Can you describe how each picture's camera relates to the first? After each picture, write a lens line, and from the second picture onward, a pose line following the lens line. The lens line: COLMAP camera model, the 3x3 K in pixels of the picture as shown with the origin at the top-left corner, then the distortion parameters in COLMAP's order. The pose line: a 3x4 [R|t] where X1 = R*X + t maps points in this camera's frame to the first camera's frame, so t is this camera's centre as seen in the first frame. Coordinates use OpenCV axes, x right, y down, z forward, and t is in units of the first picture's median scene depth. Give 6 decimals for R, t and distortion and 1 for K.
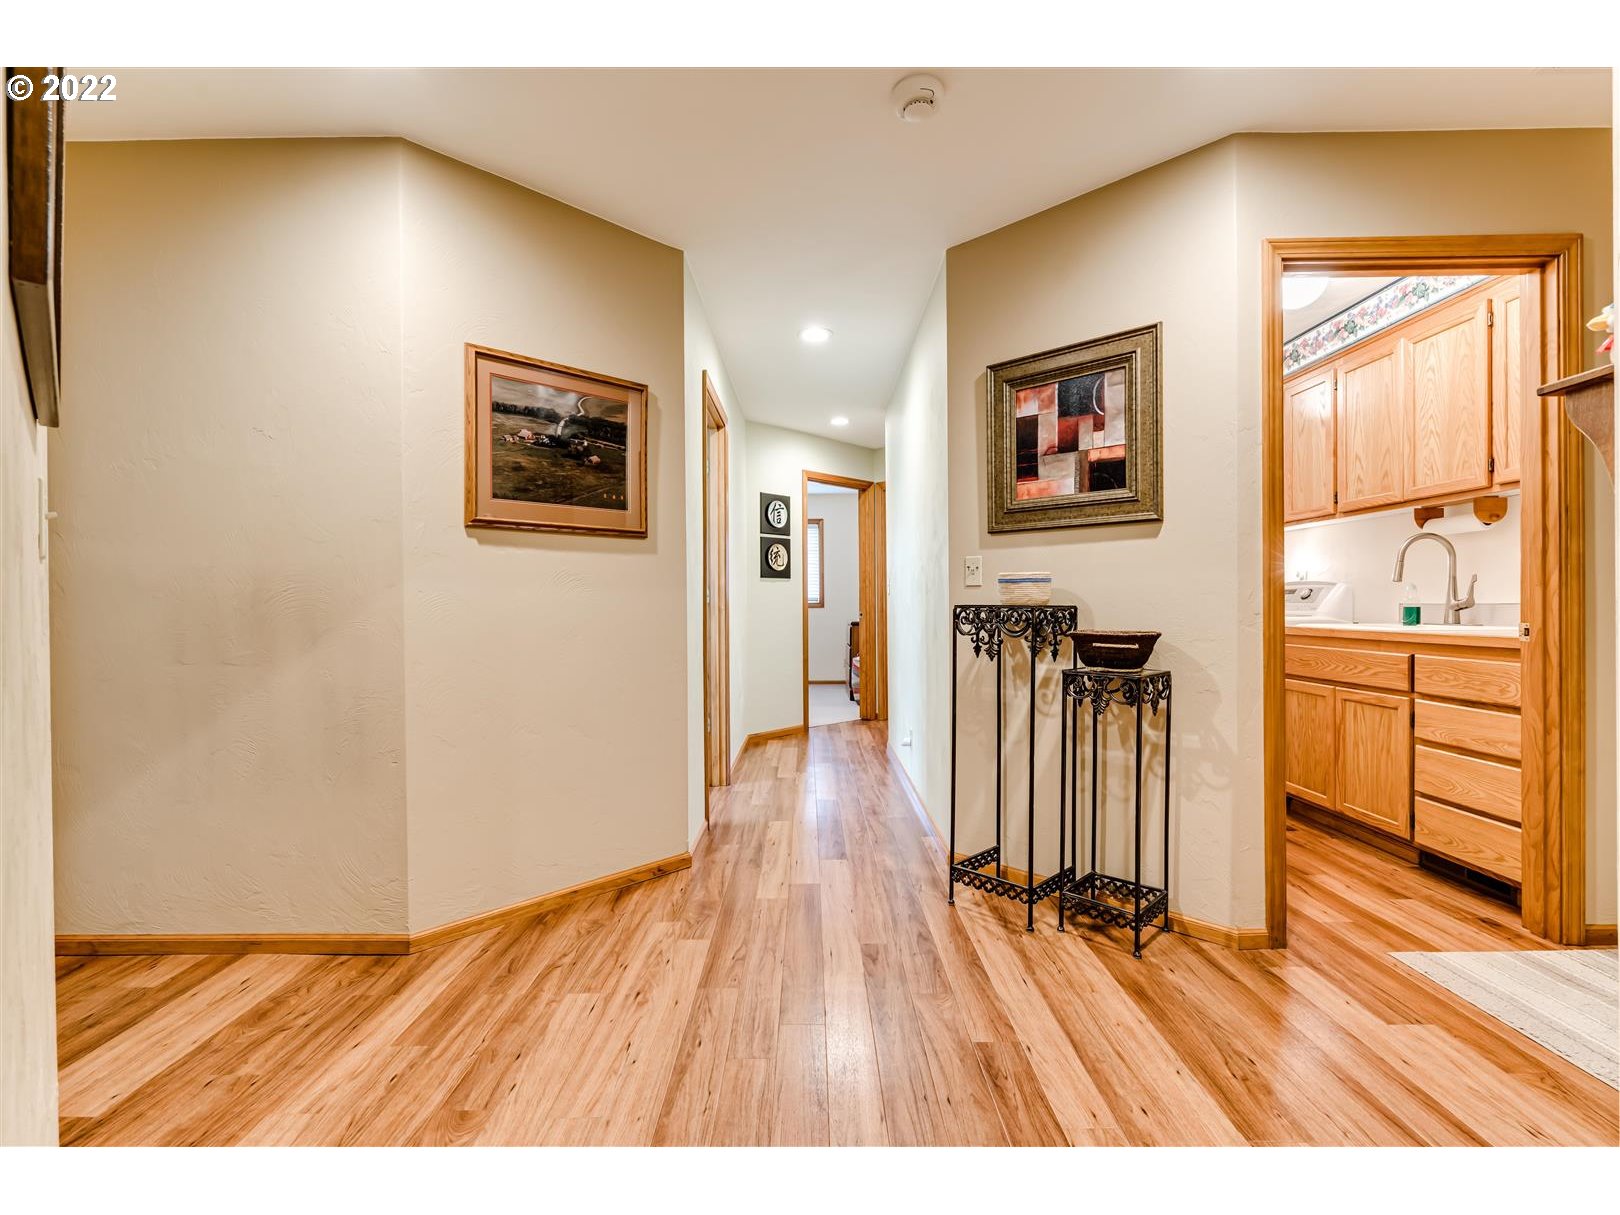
lens RADIAL K [[736.1, 0, 803.4], [0, 736.1, 610.5], [0, 0, 1]] dist [-0.004731, -0.000093]
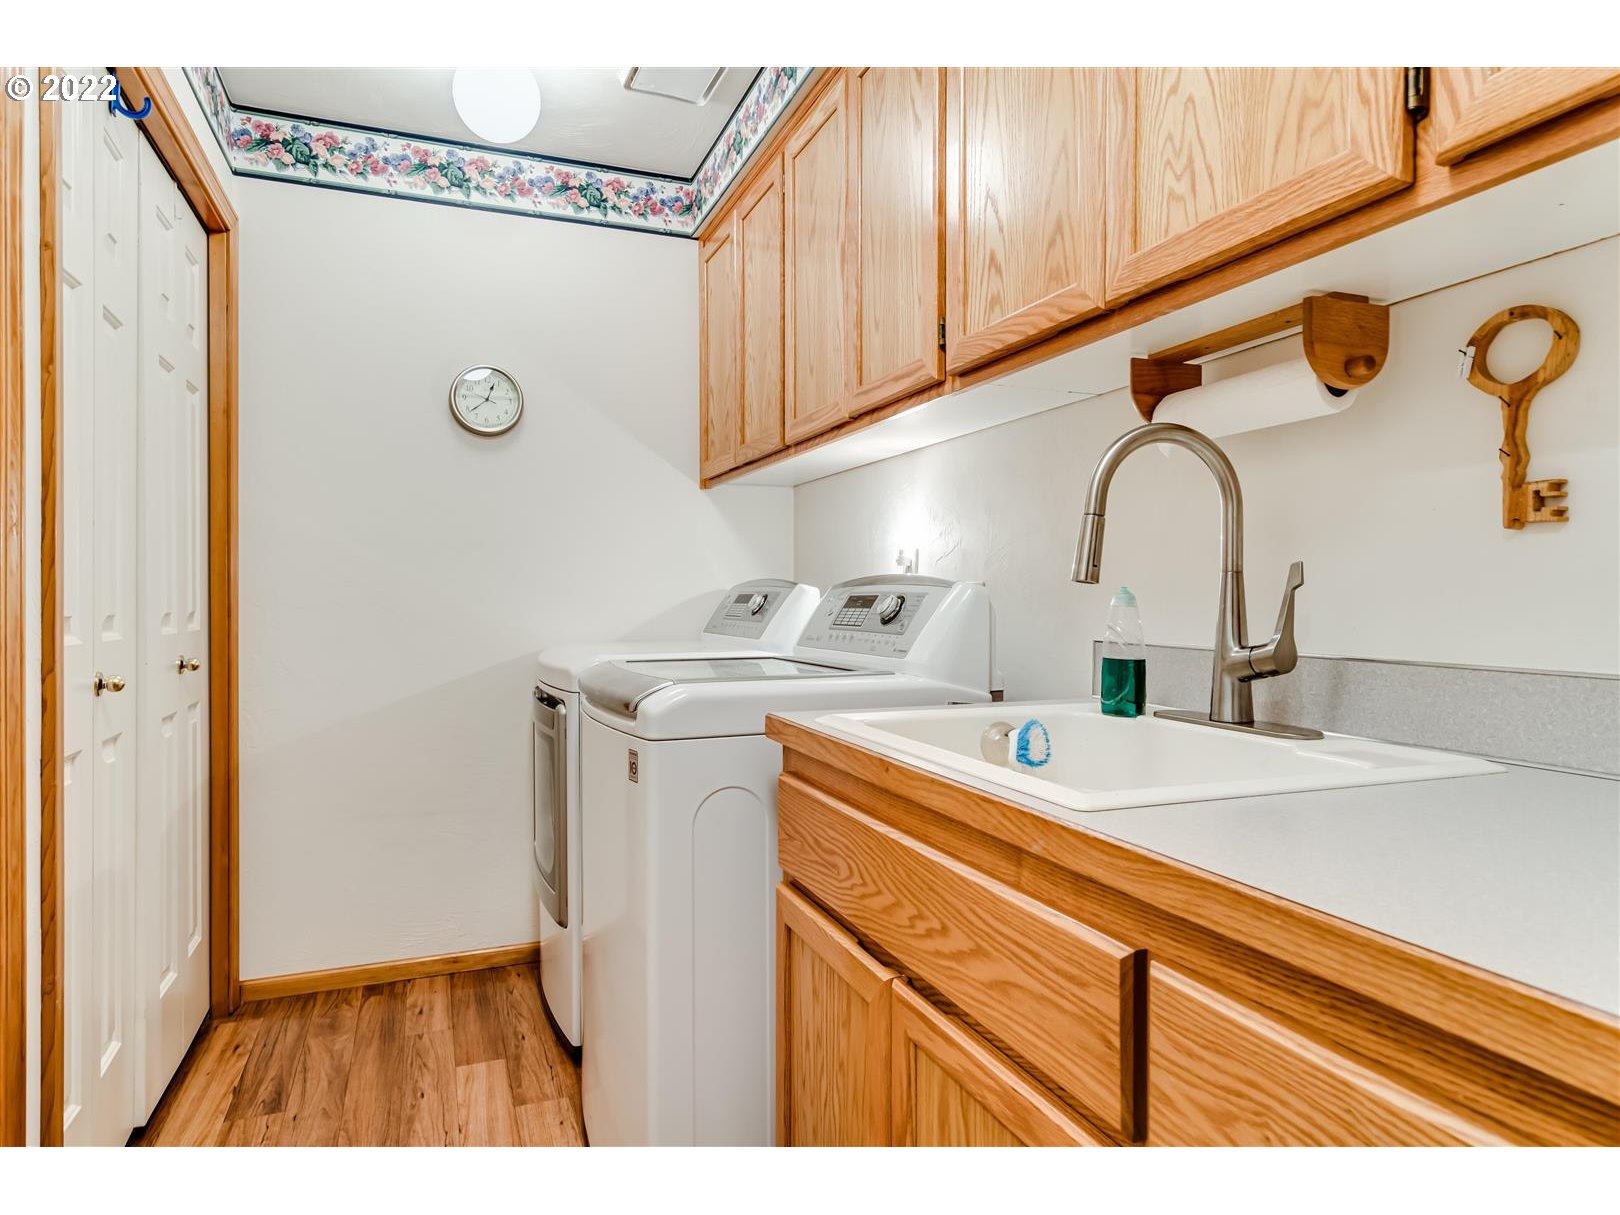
lens RADIAL K [[955.2, 0, 812.0], [0, 955.2, 603.3], [0, 0, 1]] dist [-0.002010, -0.000289]
pose [[0.924704, 0.003101, 0.380674, 0.556267], [-0.003364, 0.999994, 0.000025, -0.030572], [-0.380672, -0.001304, 0.924709, 0.680747]]
